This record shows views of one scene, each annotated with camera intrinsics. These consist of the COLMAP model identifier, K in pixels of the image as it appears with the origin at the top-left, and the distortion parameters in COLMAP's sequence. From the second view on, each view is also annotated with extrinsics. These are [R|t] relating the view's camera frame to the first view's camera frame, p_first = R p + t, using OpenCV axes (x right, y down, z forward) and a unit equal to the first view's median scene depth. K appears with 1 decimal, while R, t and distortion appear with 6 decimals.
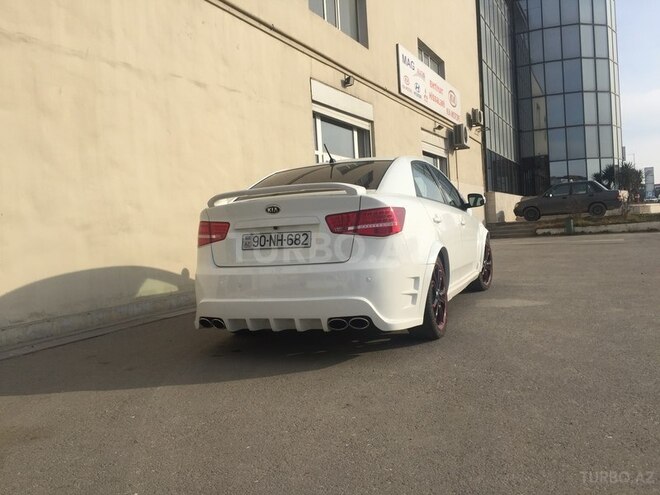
lens RADIAL K [[564.0, 0, 330.0], [0, 564.0, 247.5], [0, 0, 1]] dist [0.086245, -0.158850]
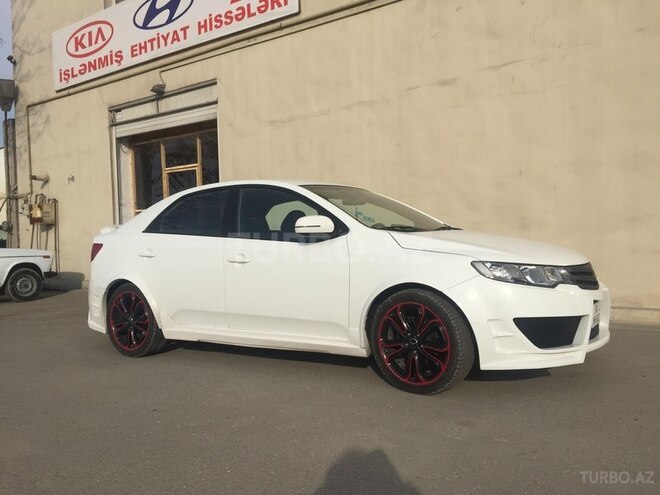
lens RADIAL K [[564.0, 0, 330.0], [0, 564.0, 247.5], [0, 0, 1]] dist [0.086245, -0.158850]
pose [[-0.180609, 0.079622, -0.980327, 0.884902], [0.002070, 0.996746, 0.080574, -0.106500], [0.983553, 0.012523, -0.180187, 1.160311]]
